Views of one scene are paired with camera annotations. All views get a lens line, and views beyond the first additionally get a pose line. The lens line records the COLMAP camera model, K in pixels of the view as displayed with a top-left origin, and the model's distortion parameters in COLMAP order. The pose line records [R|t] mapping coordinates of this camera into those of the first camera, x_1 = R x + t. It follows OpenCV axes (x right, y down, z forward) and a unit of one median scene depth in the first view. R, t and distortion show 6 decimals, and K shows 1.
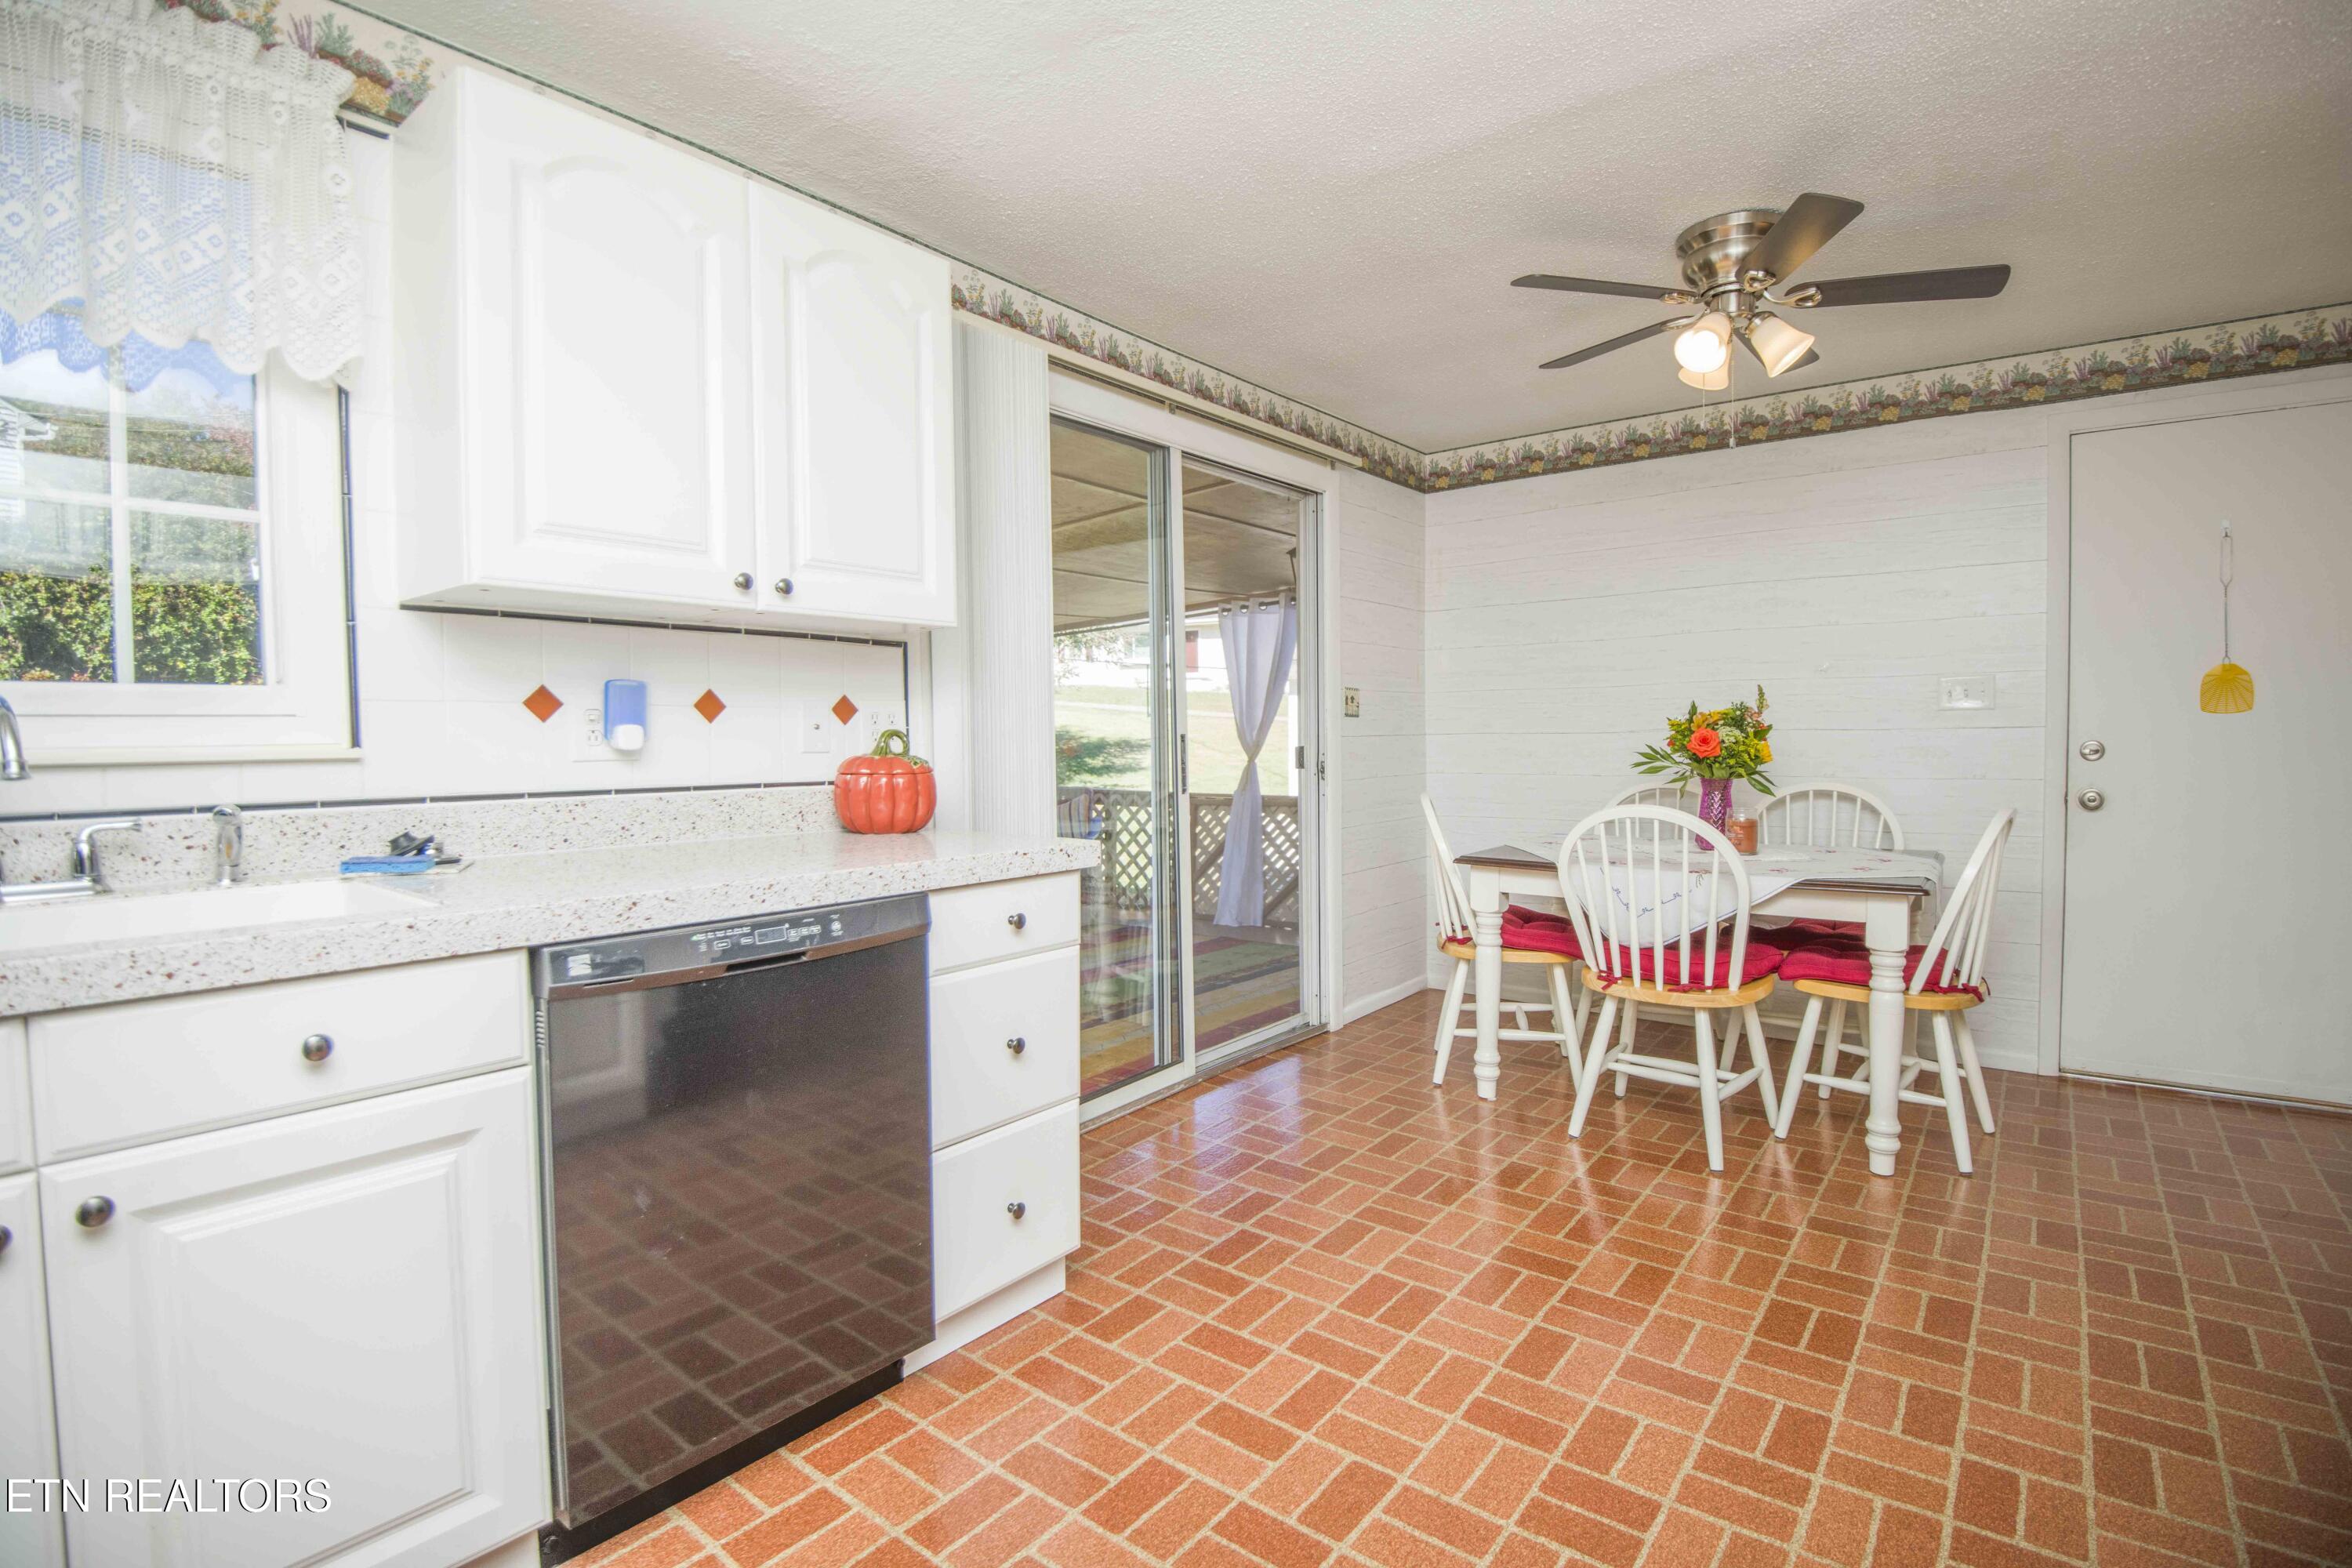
lens RADIAL K [[1090.7, 0, 1212.6], [0, 1090.7, 775.8], [0, 0, 1]] dist [0.001664, -0.027296]
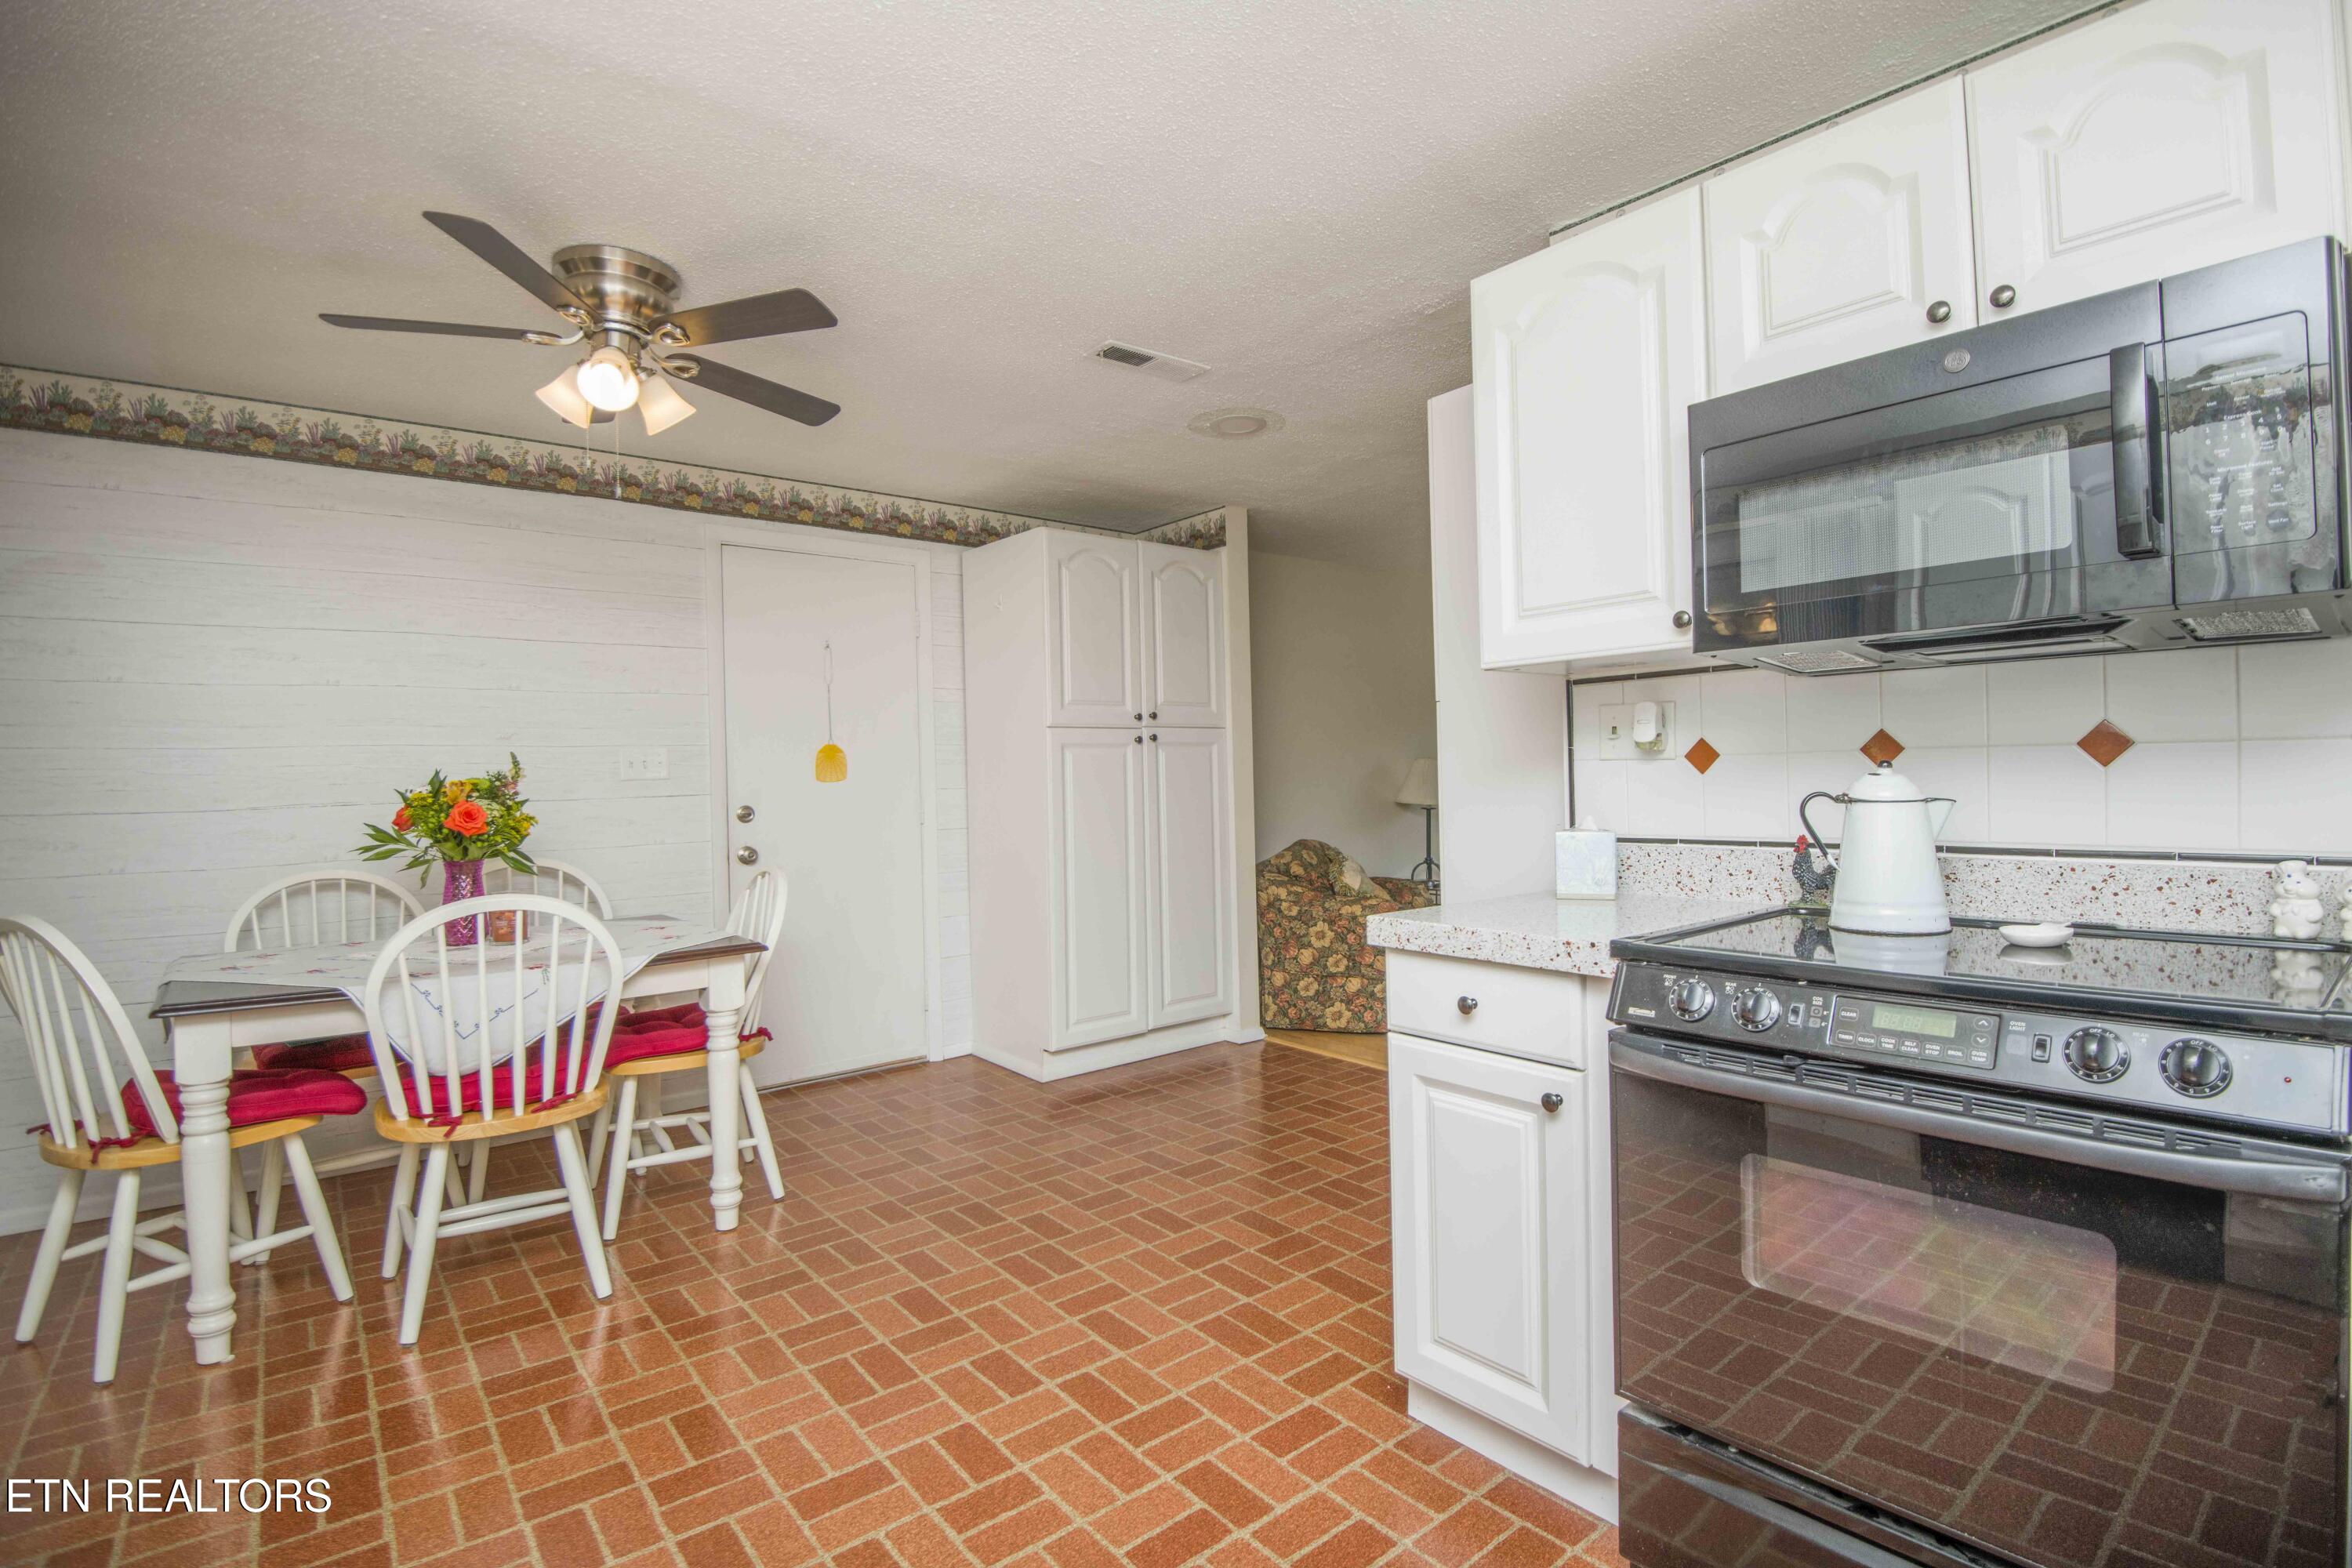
lens RADIAL K [[1120.7, 0, 1176.6], [0, 1120.7, 758.6], [0, 0, 1]] dist [0.001418, -0.017811]
pose [[0.245218, 0.017862, 0.969303, -0.265266], [0.056050, 0.997897, -0.032568, -0.017505], [-0.967846, 0.062316, 0.243701, 0.245923]]
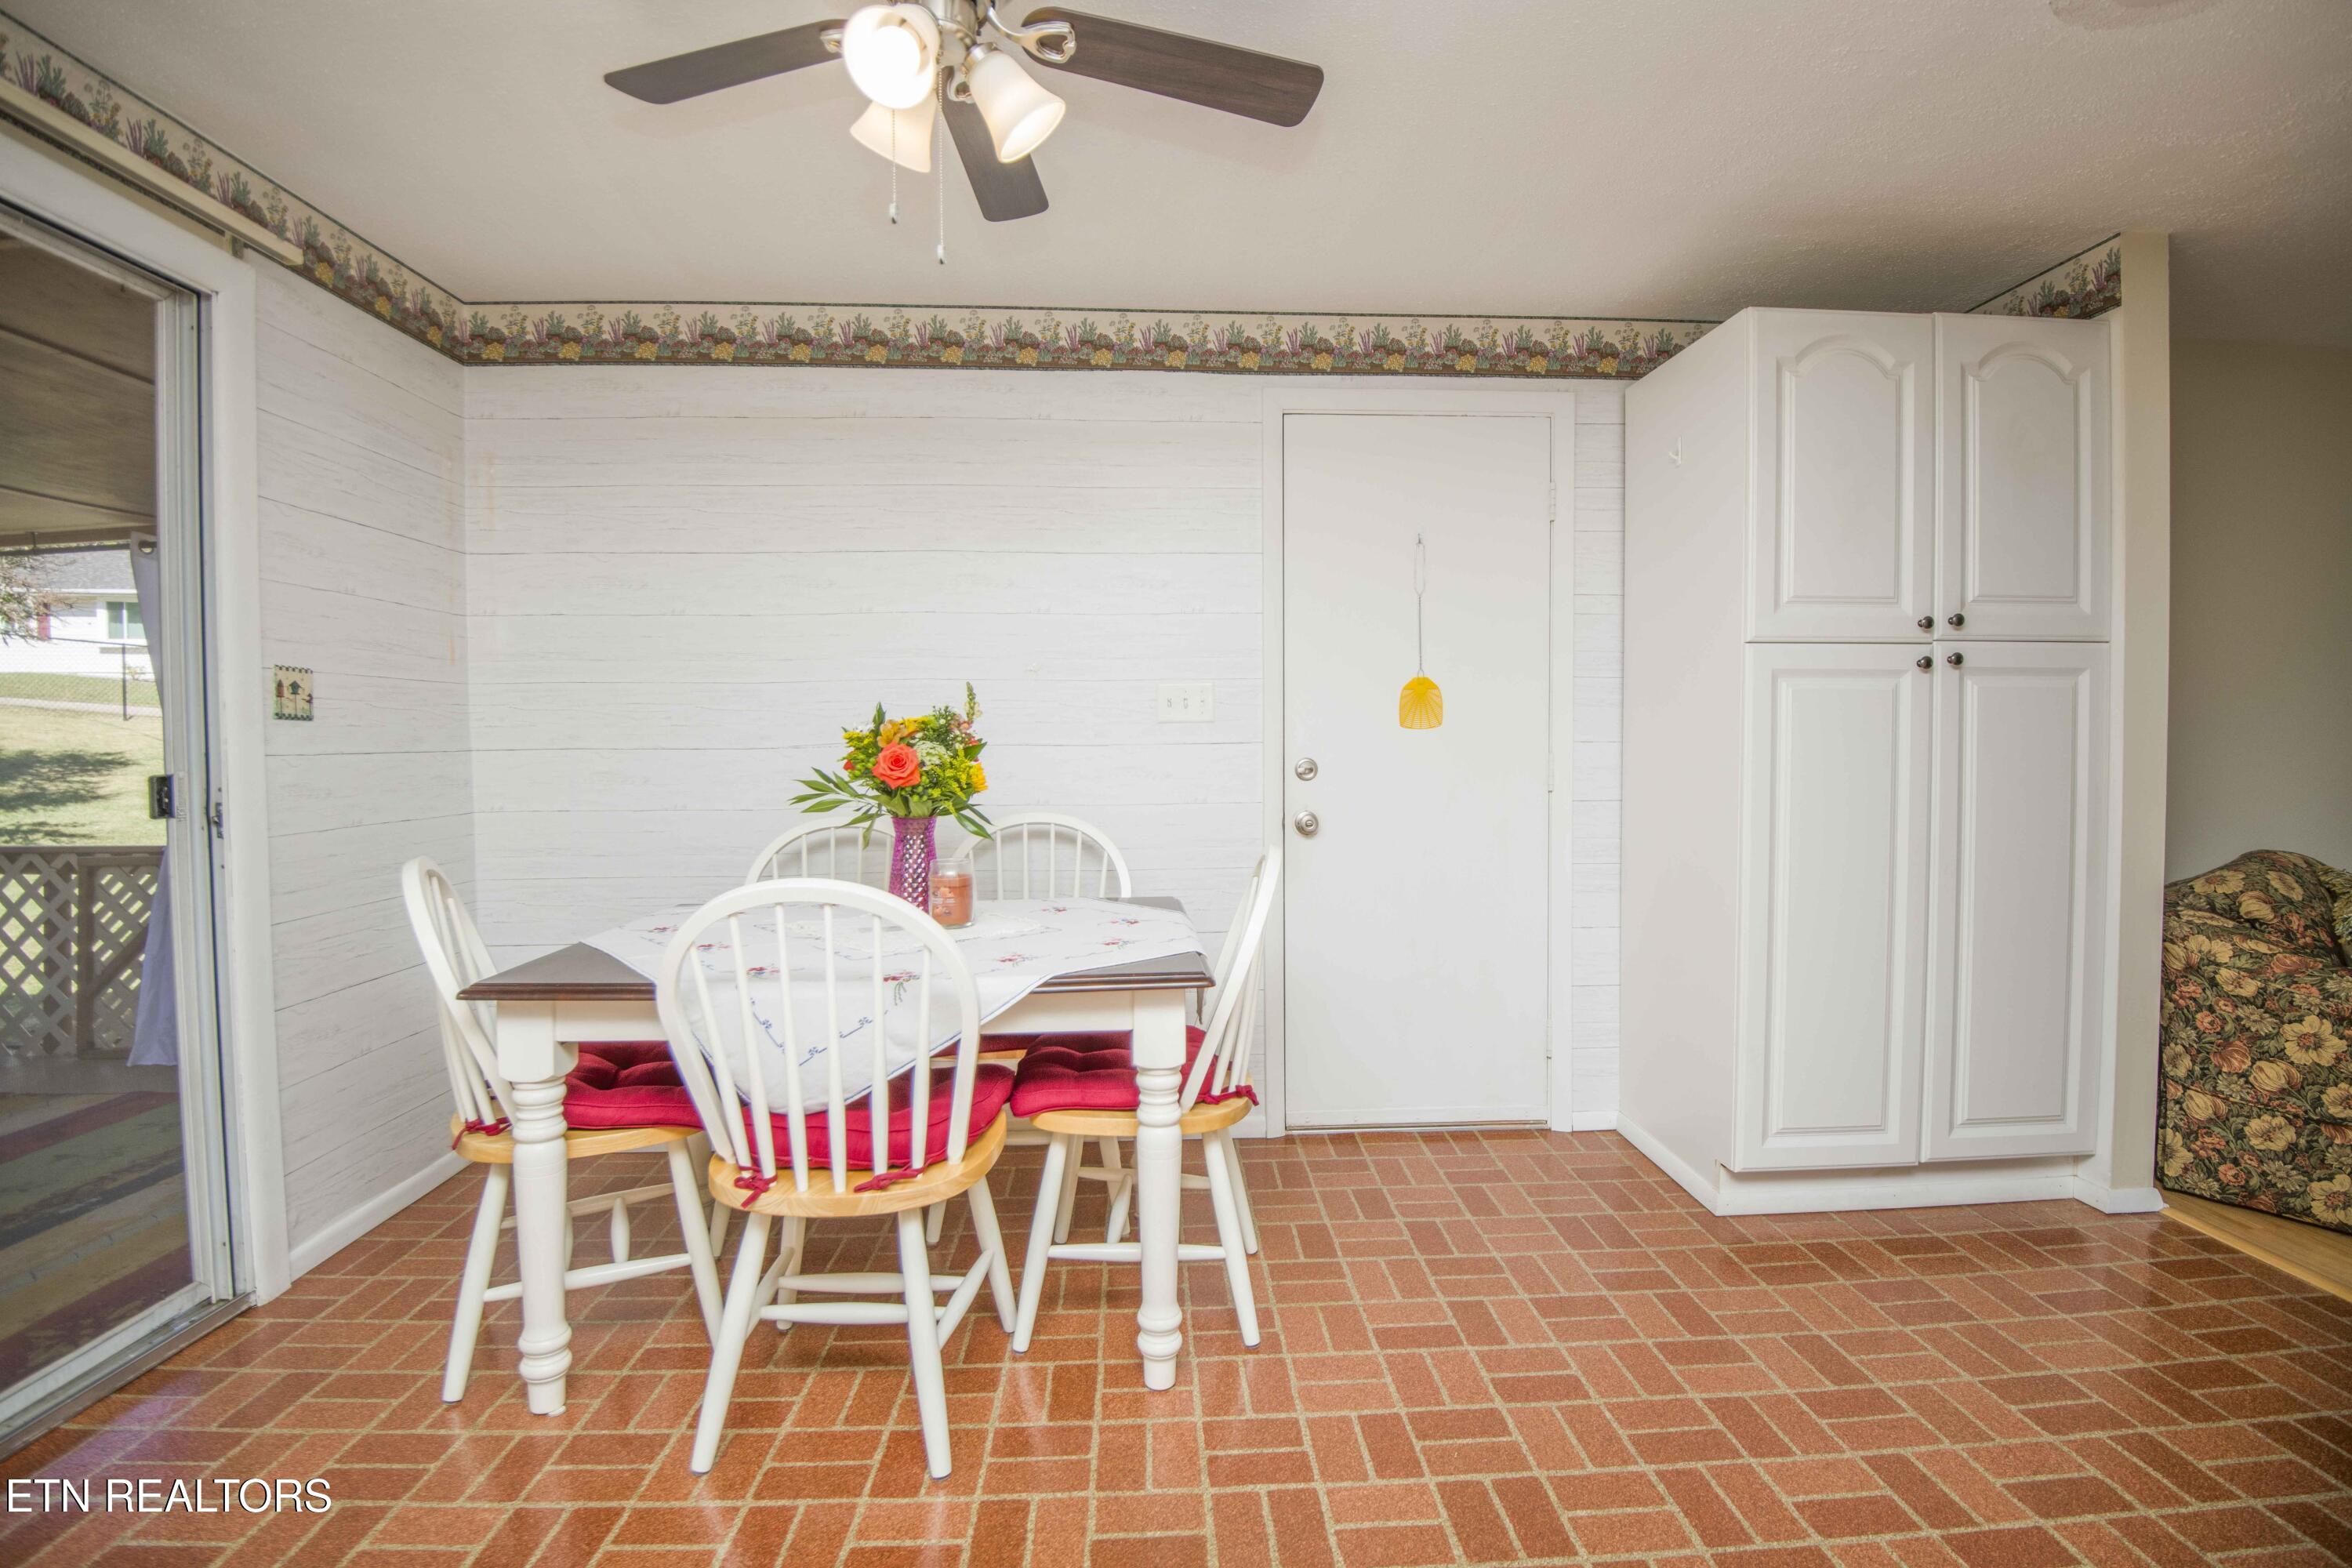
lens RADIAL K [[1112.8, 0, 1198.0], [0, 1112.8, 780.4], [0, 0, 1]] dist [-0.011638, -0.017827]
pose [[0.762944, -0.018159, 0.646210, 0.151225], [0.022089, 0.999754, 0.002015, -0.018424], [-0.646088, 0.012737, 0.763157, 0.360732]]
